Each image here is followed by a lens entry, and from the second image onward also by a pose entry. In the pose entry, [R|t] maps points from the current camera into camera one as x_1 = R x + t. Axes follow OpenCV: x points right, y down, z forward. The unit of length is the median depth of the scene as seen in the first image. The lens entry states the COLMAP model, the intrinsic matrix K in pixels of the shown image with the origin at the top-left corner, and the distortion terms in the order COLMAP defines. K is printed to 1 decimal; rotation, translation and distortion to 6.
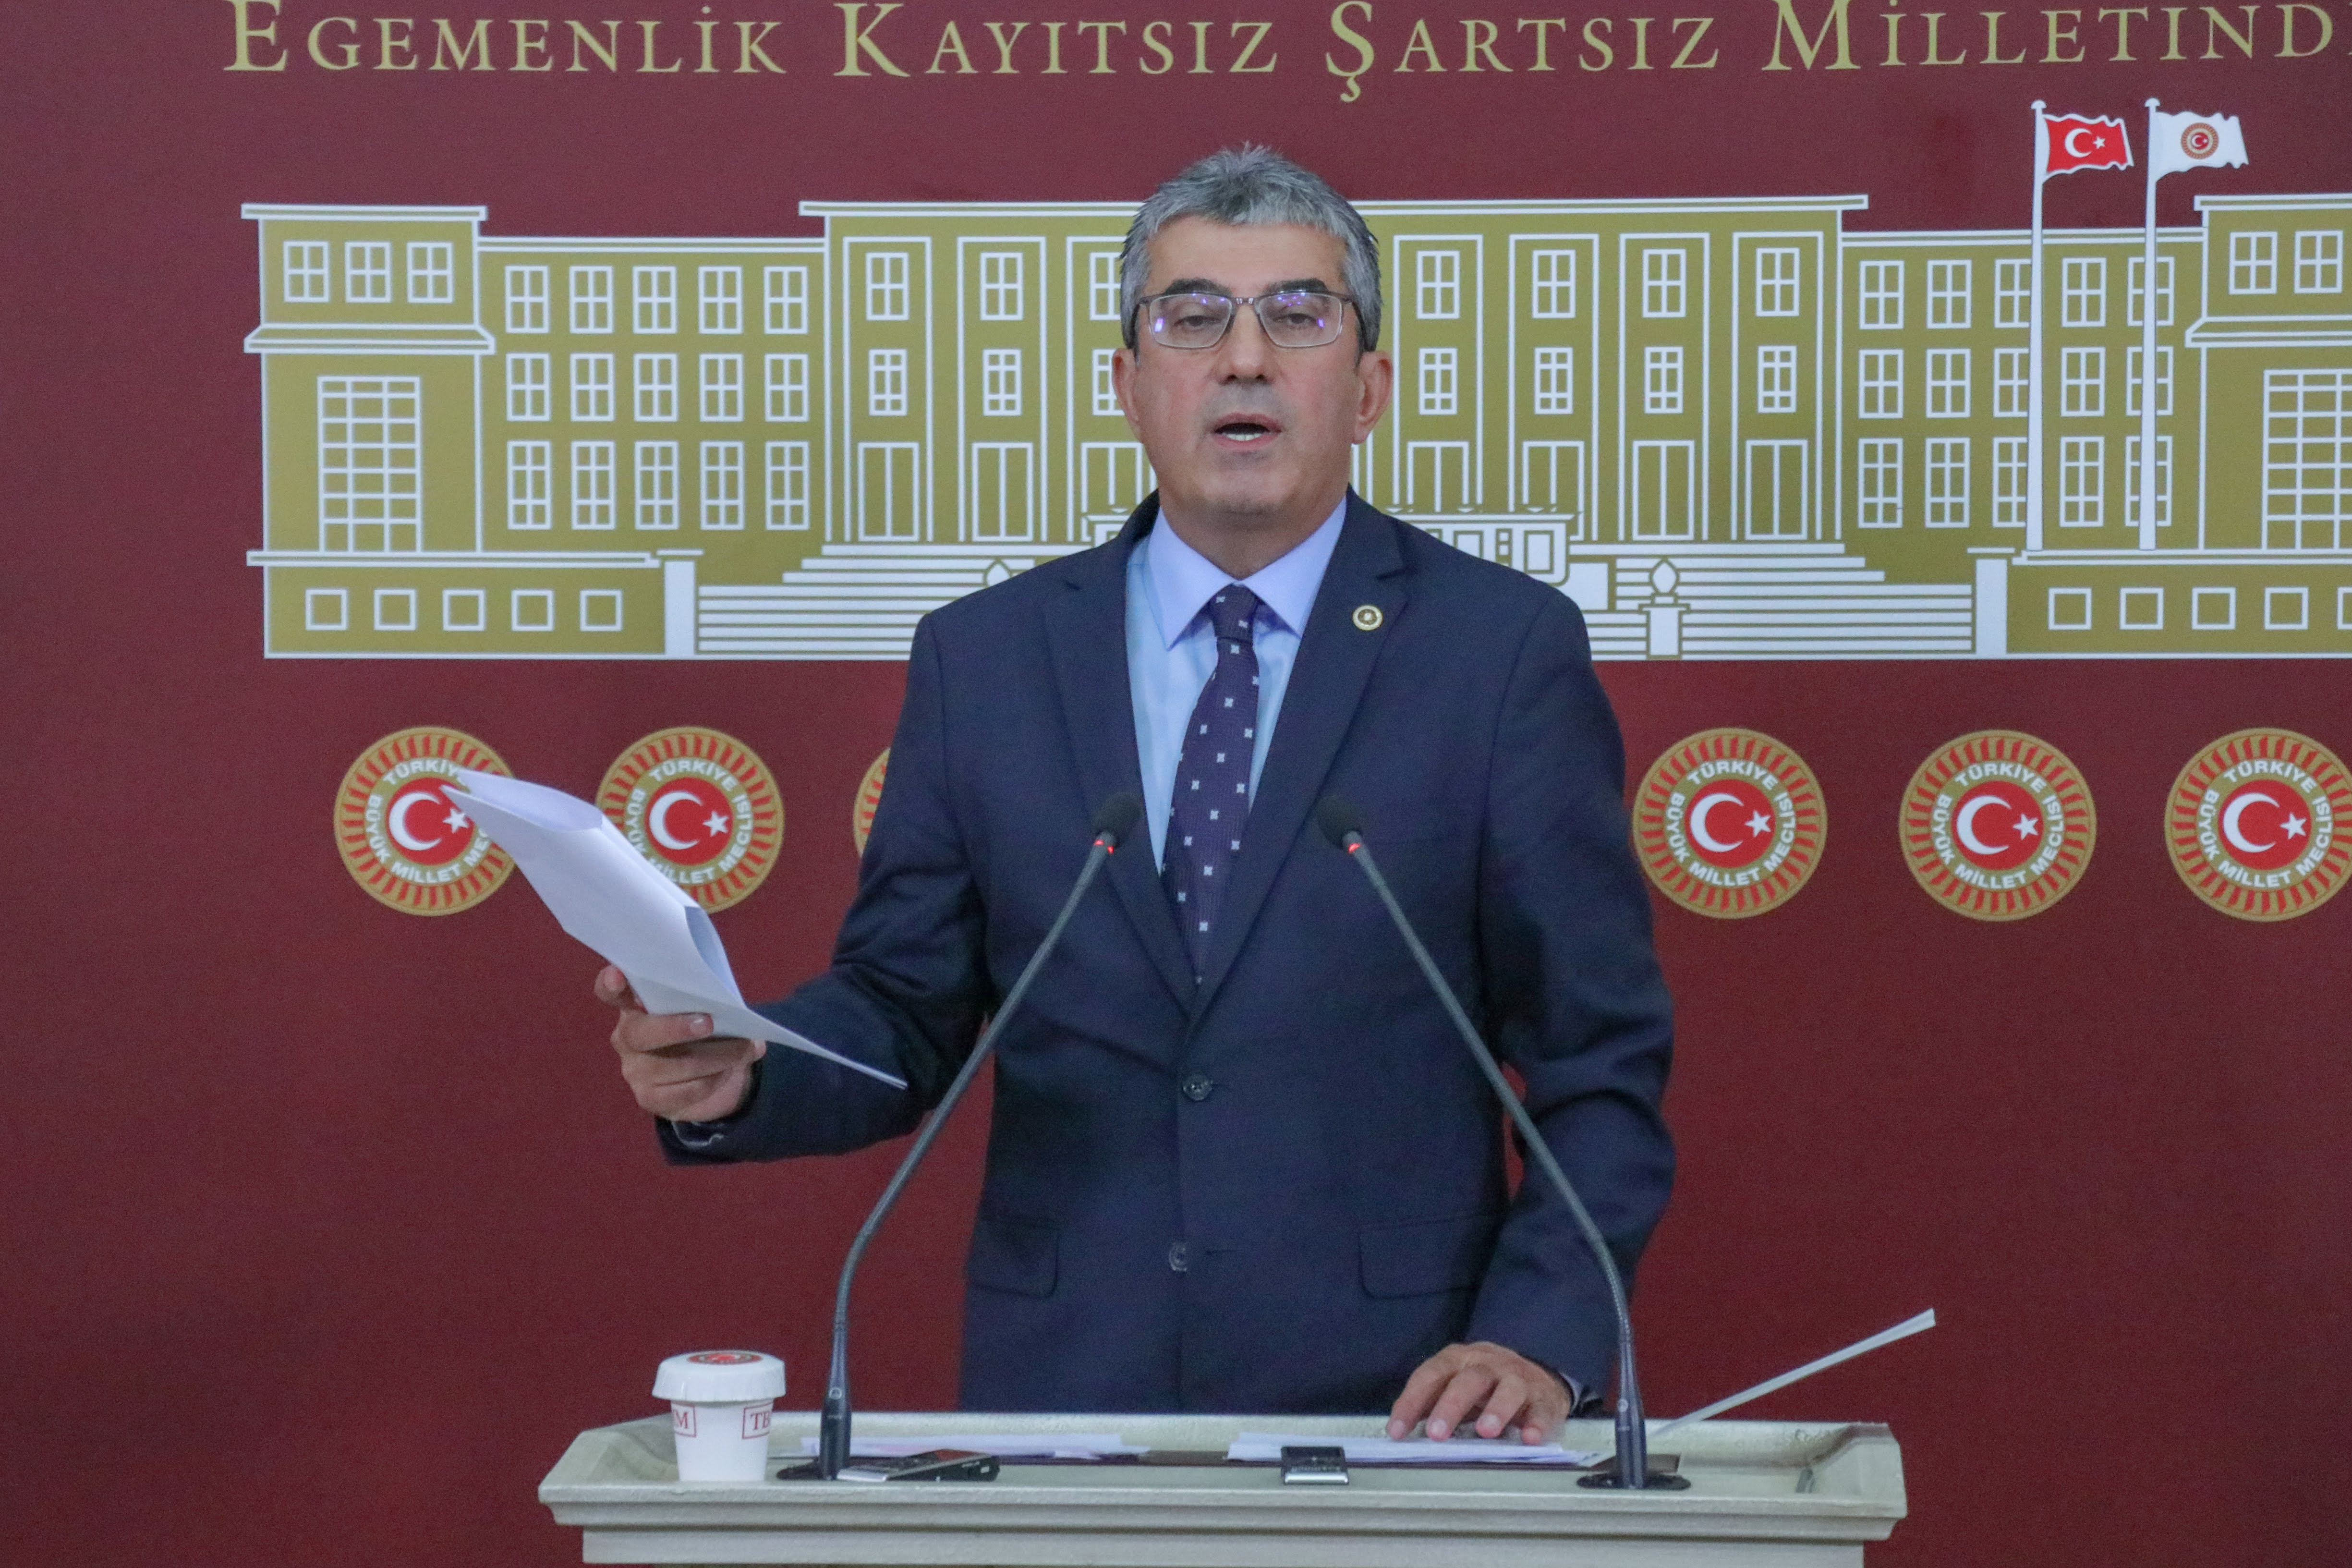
lens RADIAL K [[8378.4, 0, 1103.7], [0, 8378.4, 889.6], [0, 0, 1]] dist [0.659921, 0.000000]
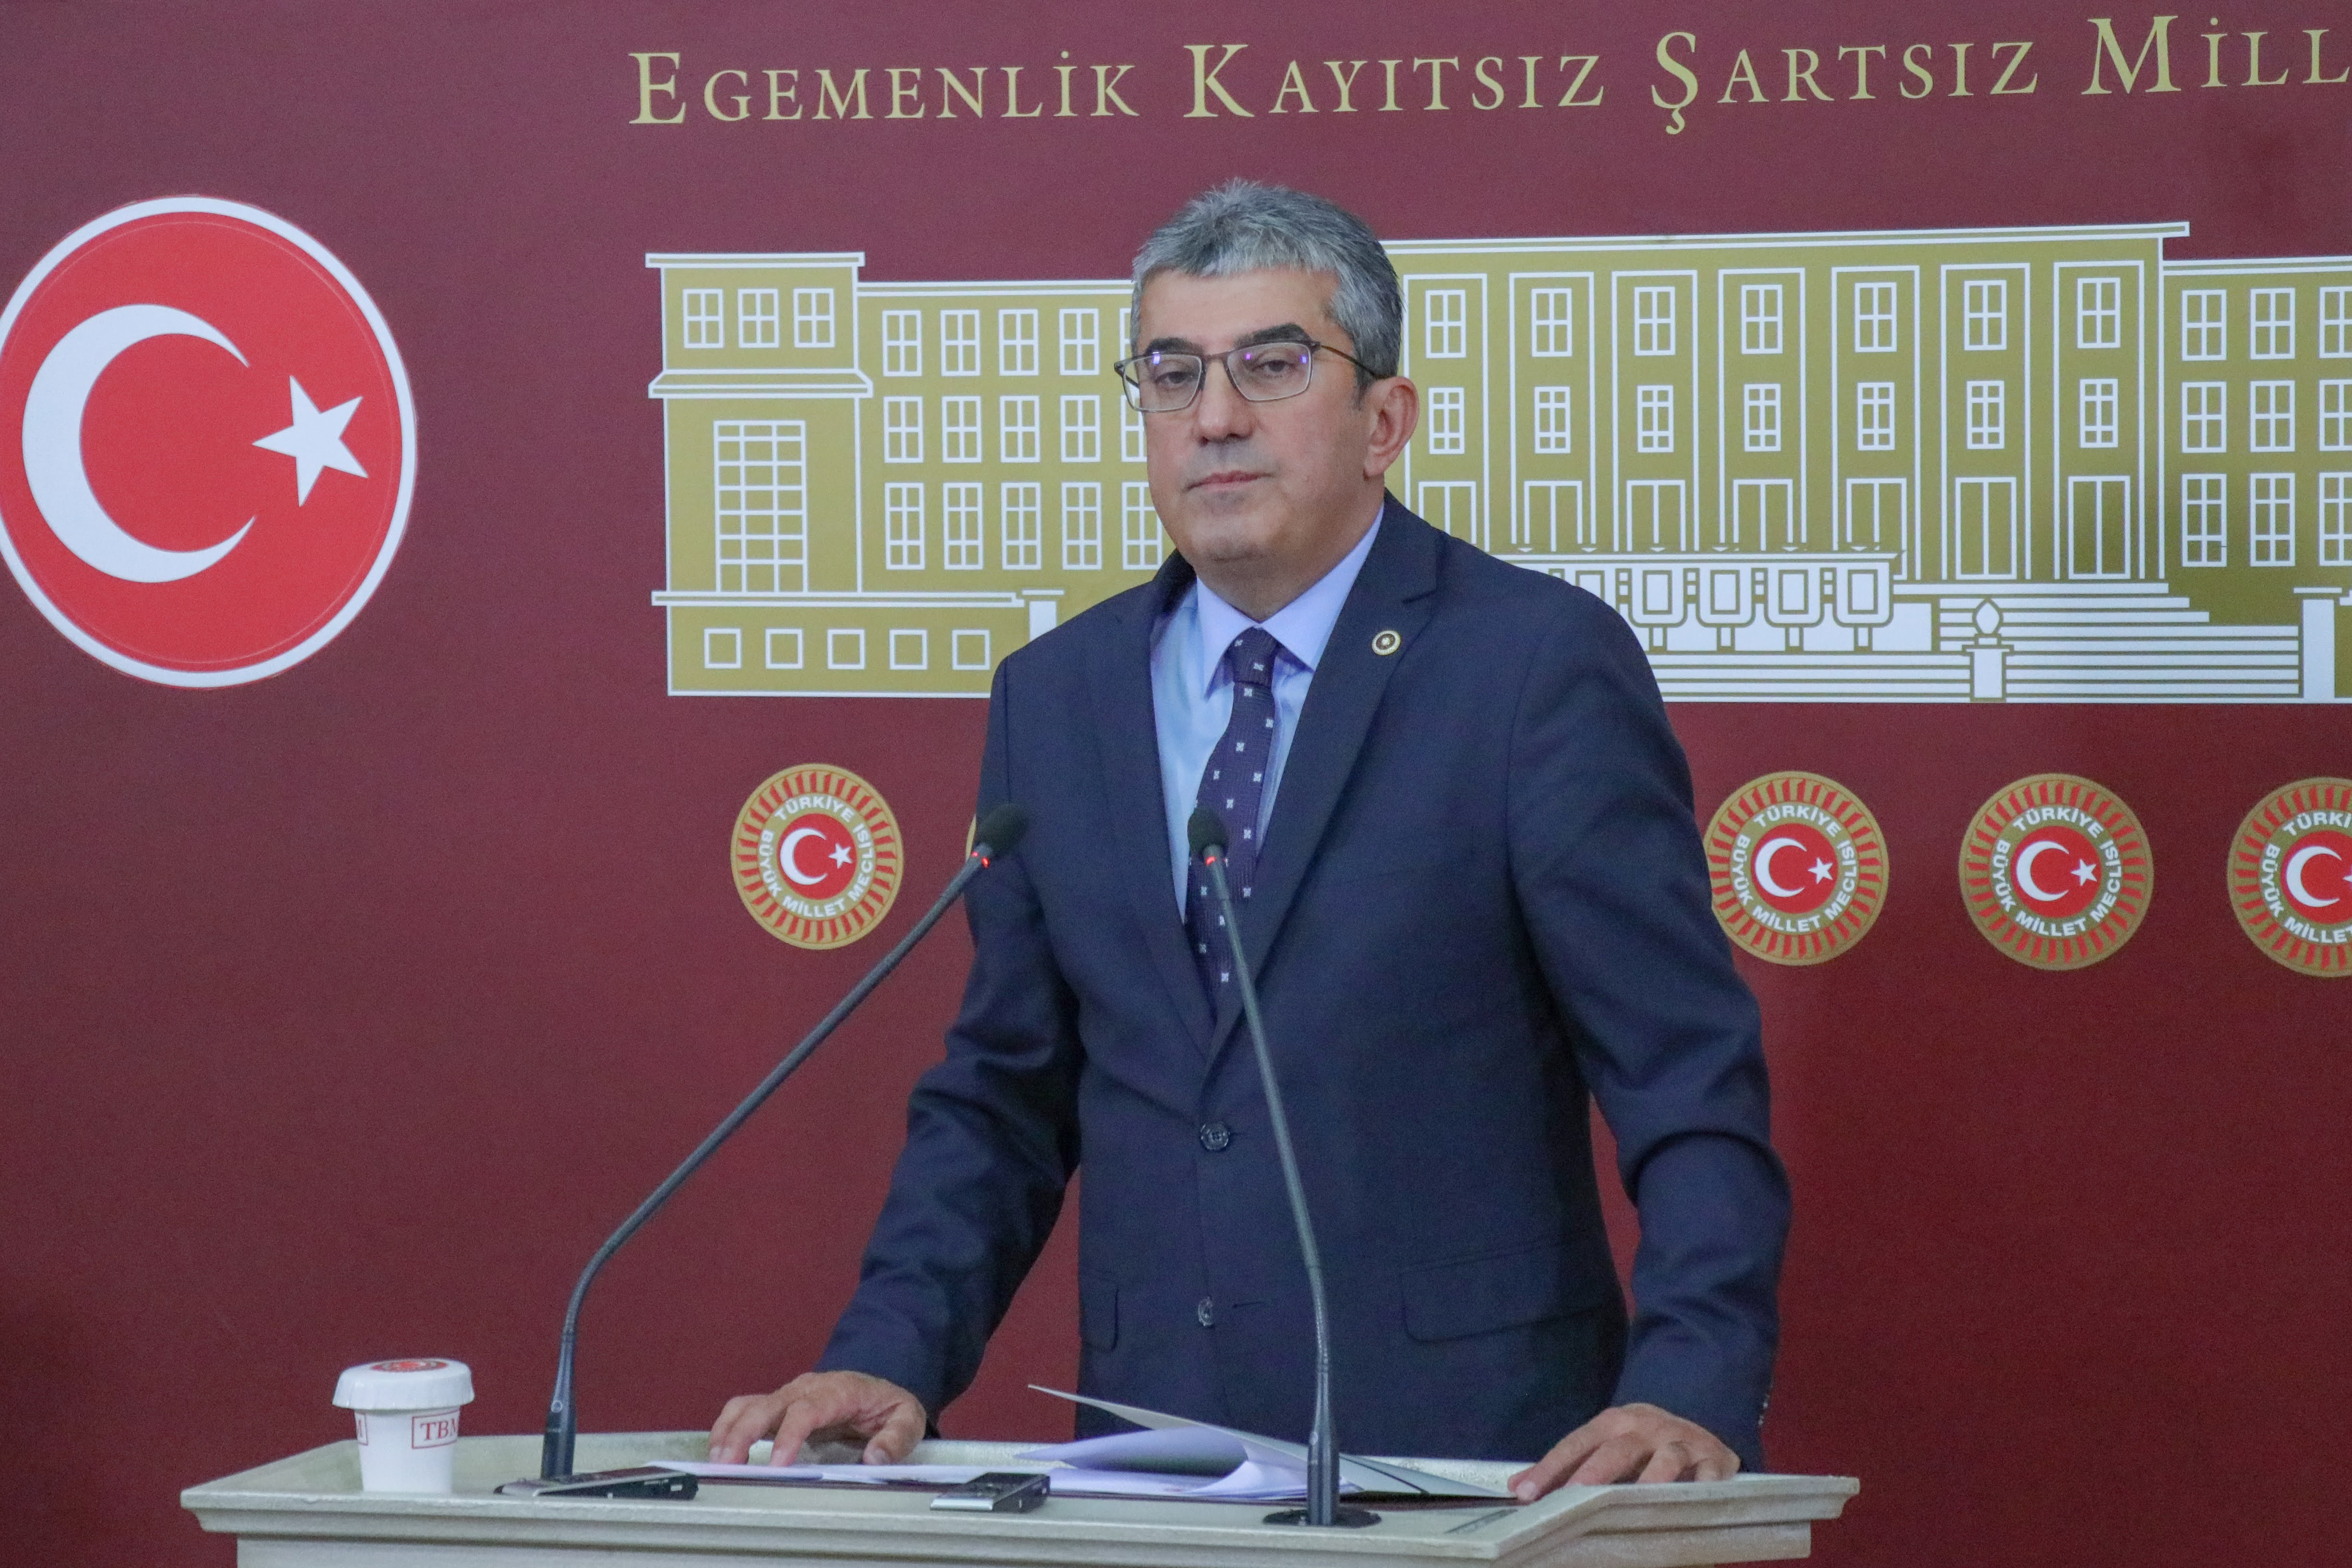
lens RADIAL K [[8993.2, 0, 1162.0], [0, 8993.2, 908.8], [0, 0, 1]] dist [0.754750, 0.000000]
pose [[0.953491, 0.011713, -0.301195, 0.291316], [-0.013278, 0.999907, -0.003149, 0.000997], [0.301130, 0.007002, 0.953557, -0.025091]]
